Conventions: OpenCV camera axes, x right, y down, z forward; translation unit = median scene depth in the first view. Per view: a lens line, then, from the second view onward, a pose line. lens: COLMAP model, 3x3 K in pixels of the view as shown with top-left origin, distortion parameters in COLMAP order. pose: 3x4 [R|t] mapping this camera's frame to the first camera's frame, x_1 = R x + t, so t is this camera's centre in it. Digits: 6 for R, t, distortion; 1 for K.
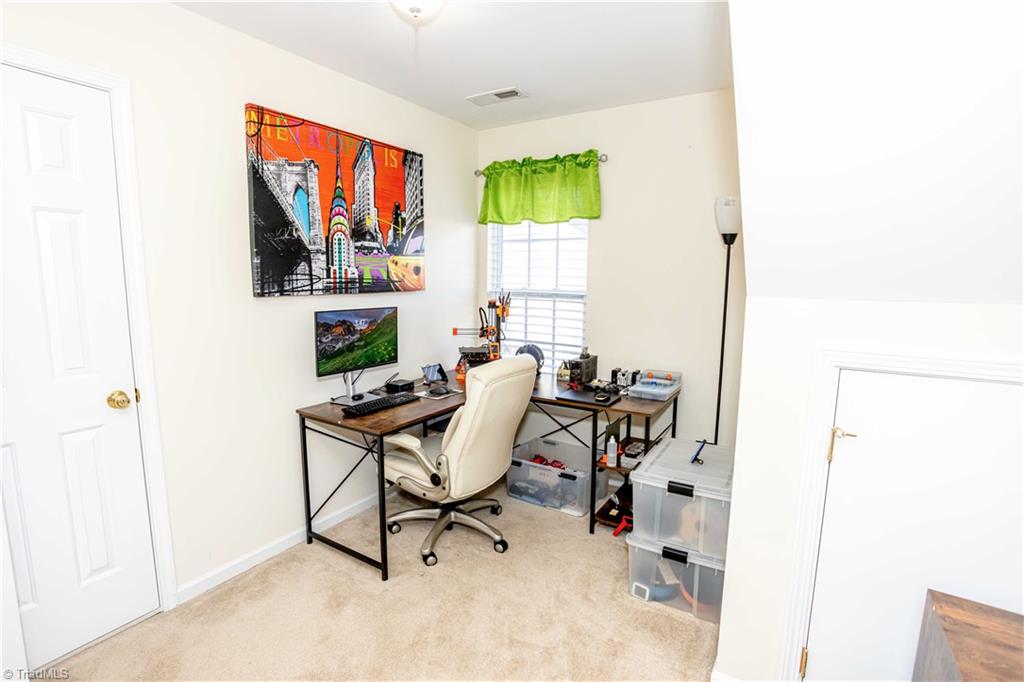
lens RADIAL K [[502.0, 0, 513.6], [0, 502.0, 339.7], [0, 0, 1]] dist [-0.041578, 0.006293]
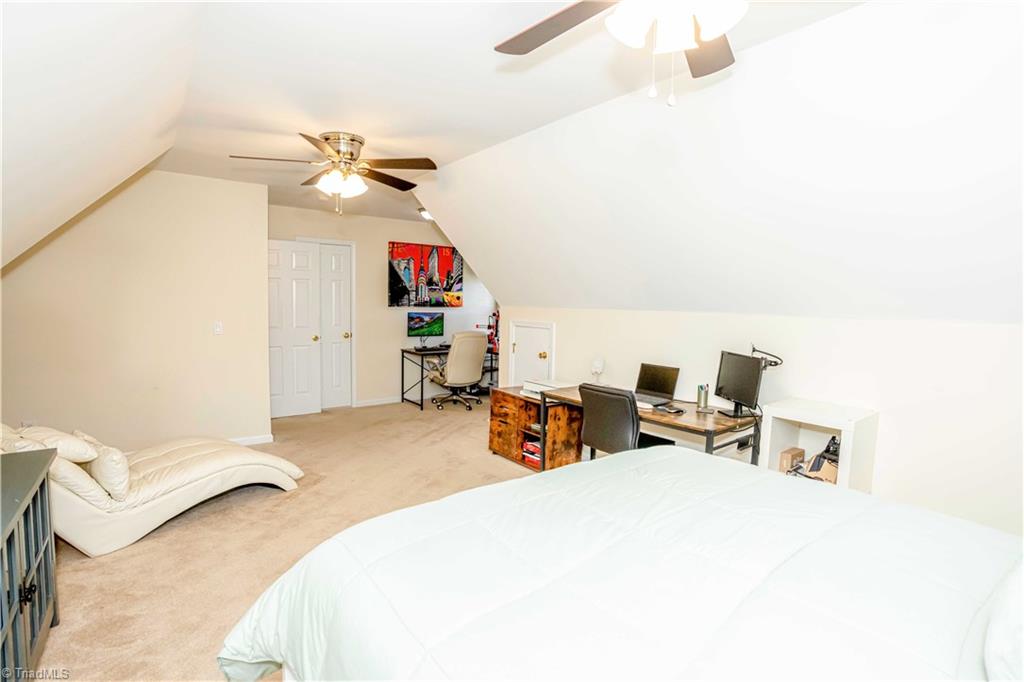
lens RADIAL K [[502.0, 0, 510.3], [0, 502.0, 336.7], [0, 0, 1]] dist [-0.041578, 0.006293]
pose [[0.936955, 0.036719, -0.347514, 0.996921], [-0.057245, 0.997158, -0.048980, 0.163695], [0.344728, 0.065785, 0.936394, -1.261837]]
